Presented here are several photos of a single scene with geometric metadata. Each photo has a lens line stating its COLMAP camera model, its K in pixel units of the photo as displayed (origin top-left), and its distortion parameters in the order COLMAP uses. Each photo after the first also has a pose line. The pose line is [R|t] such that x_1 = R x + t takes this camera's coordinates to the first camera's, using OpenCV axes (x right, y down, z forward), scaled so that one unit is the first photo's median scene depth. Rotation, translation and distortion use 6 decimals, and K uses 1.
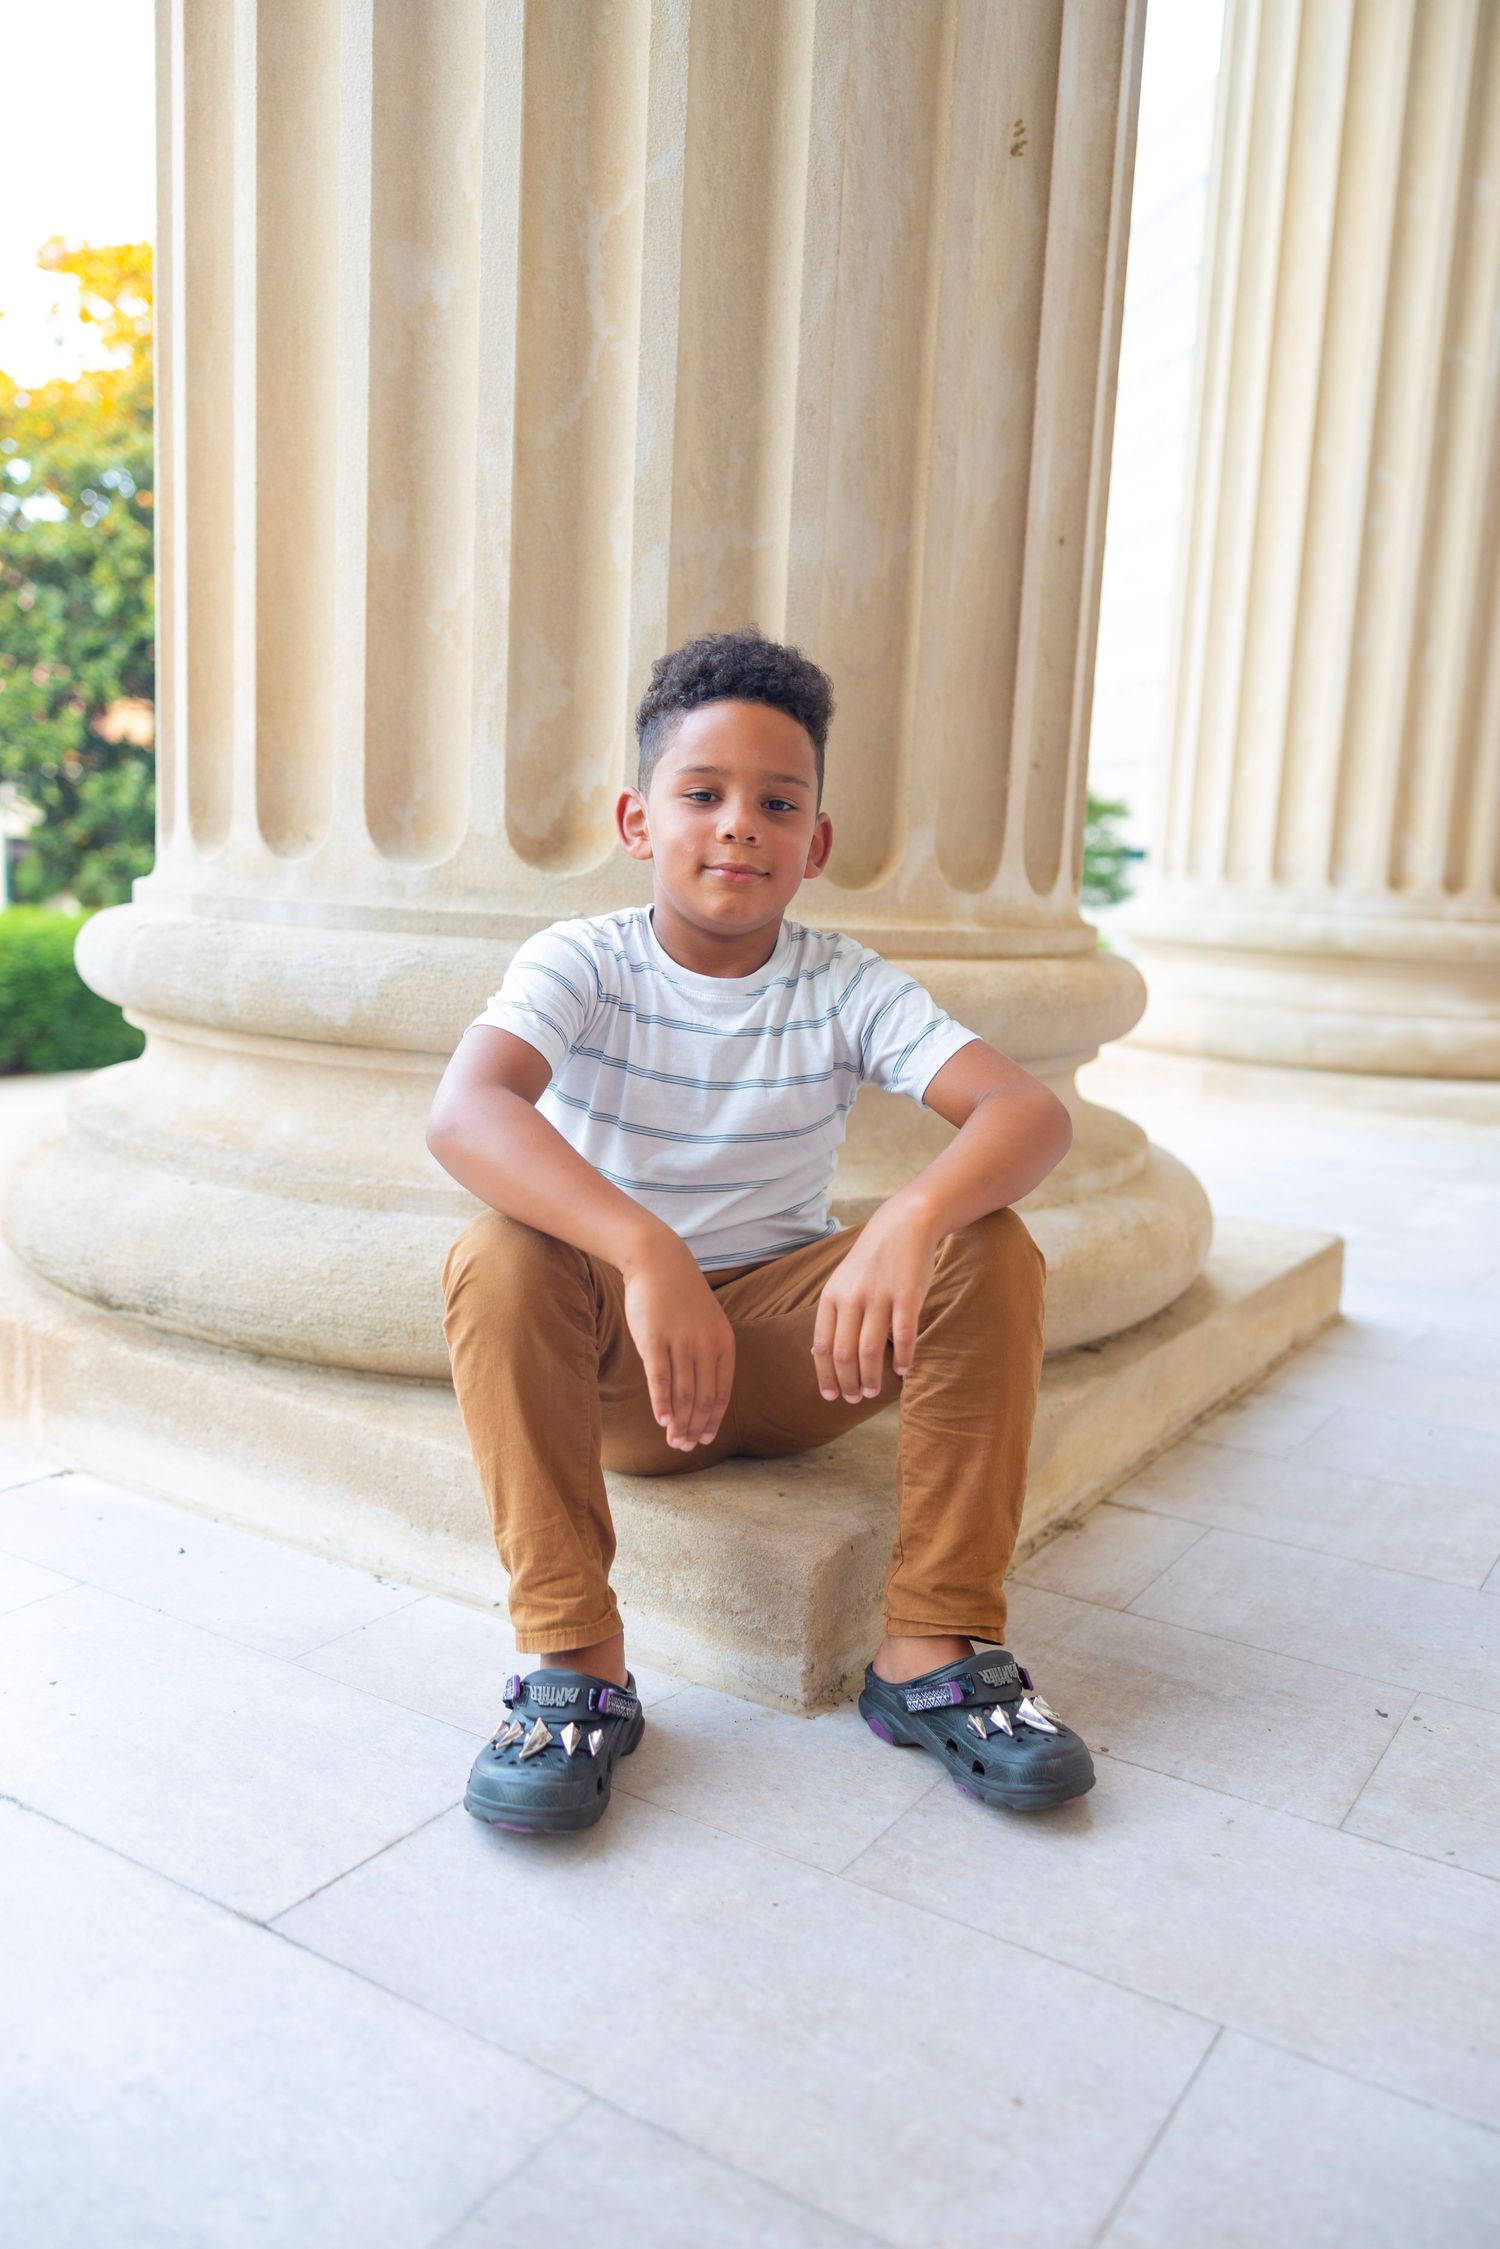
lens RADIAL K [[1771.6, 0, 750.0], [0, 1771.6, 1124.5], [0, 0, 1]] dist [0.015657, -0.005800]
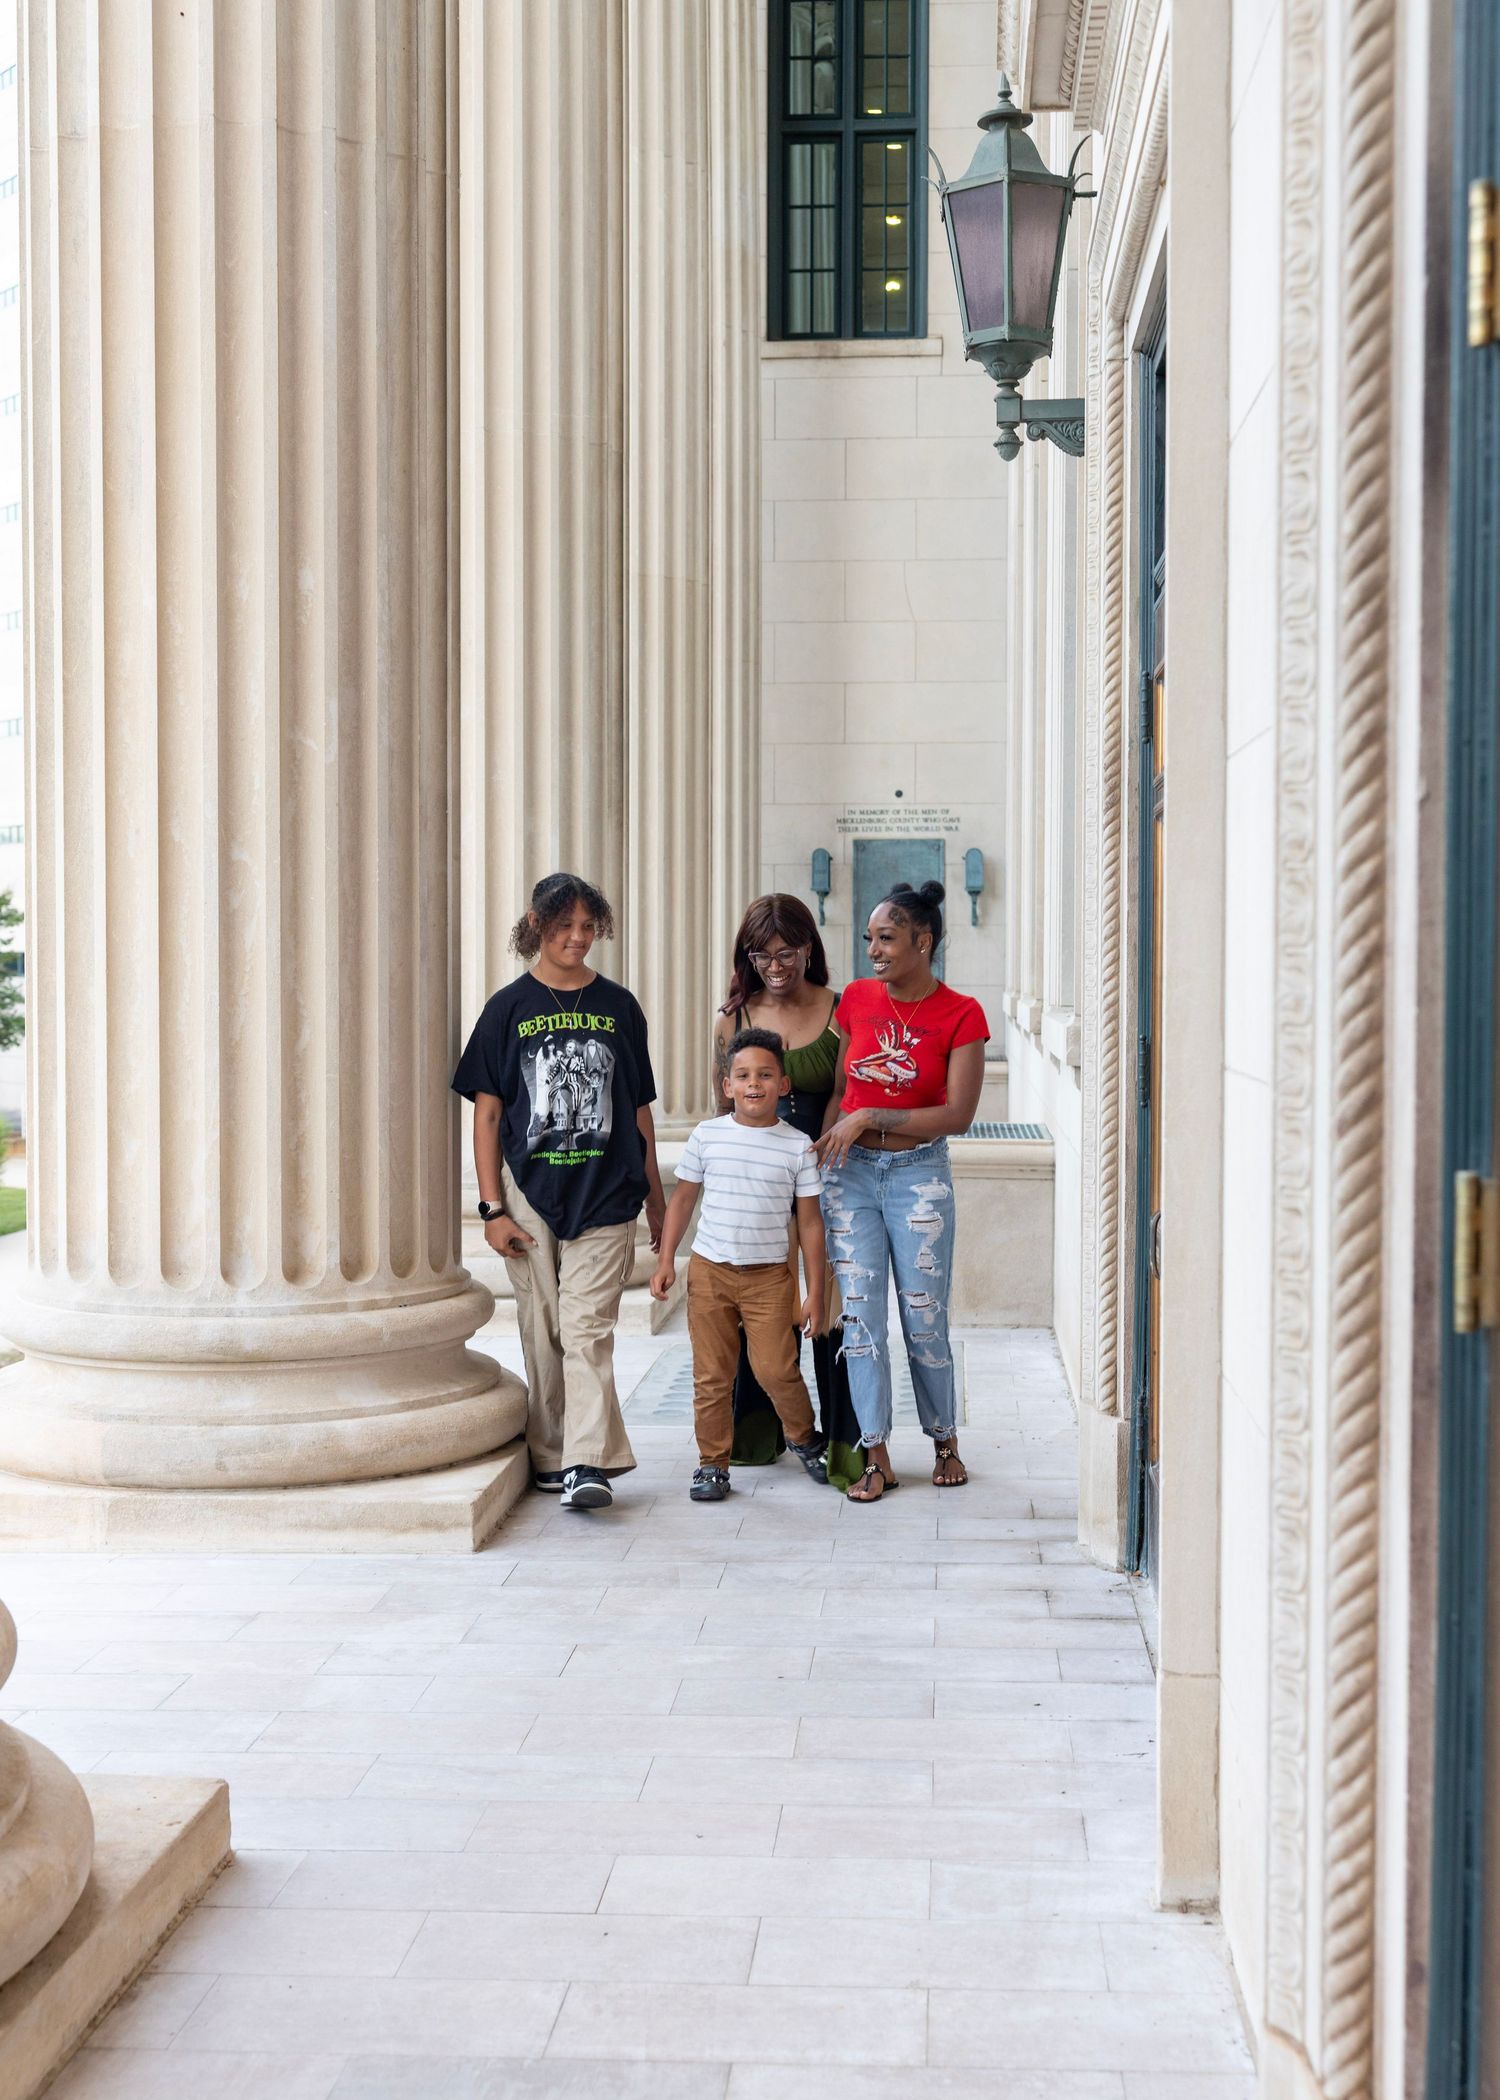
lens RADIAL K [[2547.1, 0, 750.0], [0, 2547.1, 1050.0], [0, 0, 1]] dist [0.011165, -0.007124]
pose [[0.882663, -0.064905, 0.465503, -0.344531], [0.114304, 0.990327, -0.078658, -0.967432], [-0.455895, 0.122637, 0.881544, -2.514052]]
